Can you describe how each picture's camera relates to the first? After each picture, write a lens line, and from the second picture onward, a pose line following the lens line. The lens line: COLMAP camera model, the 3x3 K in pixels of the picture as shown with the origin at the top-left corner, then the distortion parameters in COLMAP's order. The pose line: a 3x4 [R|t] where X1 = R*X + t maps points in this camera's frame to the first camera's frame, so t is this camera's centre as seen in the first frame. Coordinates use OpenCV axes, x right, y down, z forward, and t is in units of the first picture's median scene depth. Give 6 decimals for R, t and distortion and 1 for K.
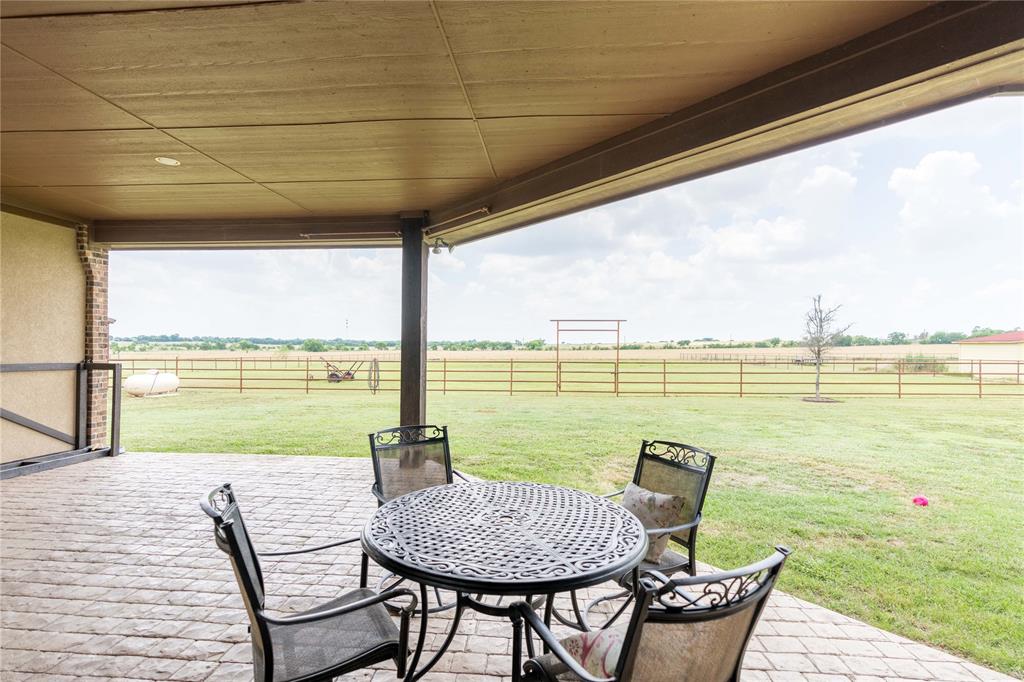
lens RADIAL K [[495.3, 0, 512.3], [0, 495.3, 357.5], [0, 0, 1]] dist [0.000101, 0.000199]
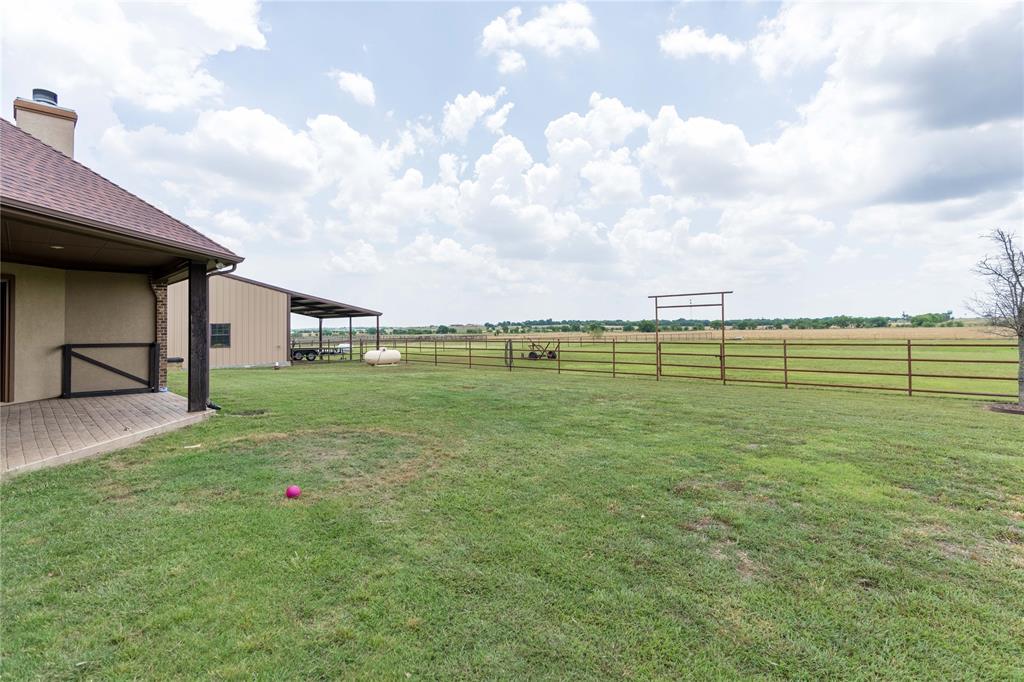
lens RADIAL K [[496.3, 0, 503.8], [0, 496.3, 335.9], [0, 0, 1]] dist [0.000180, 0.000750]
pose [[0.767022, -0.007329, -0.641579, 0.453442], [0.004987, 0.999973, -0.005462, 0.000267], [0.641601, 0.000990, 0.767038, 0.124629]]
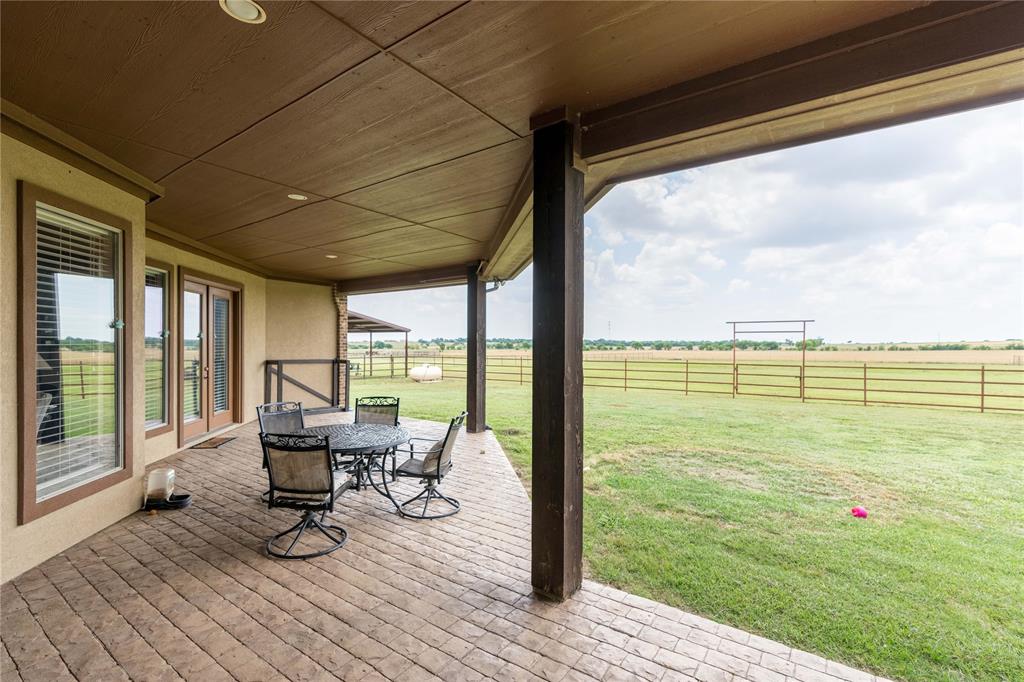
lens RADIAL K [[464.7, 0, 501.5], [0, 464.7, 353.9], [0, 0, 1]] dist [-0.017663, -0.000160]
pose [[0.849893, 0.008559, -0.526886, 0.182235], [-0.011446, 0.999932, -0.002220, -0.004001], [0.526832, 0.007918, 0.849933, -0.041762]]
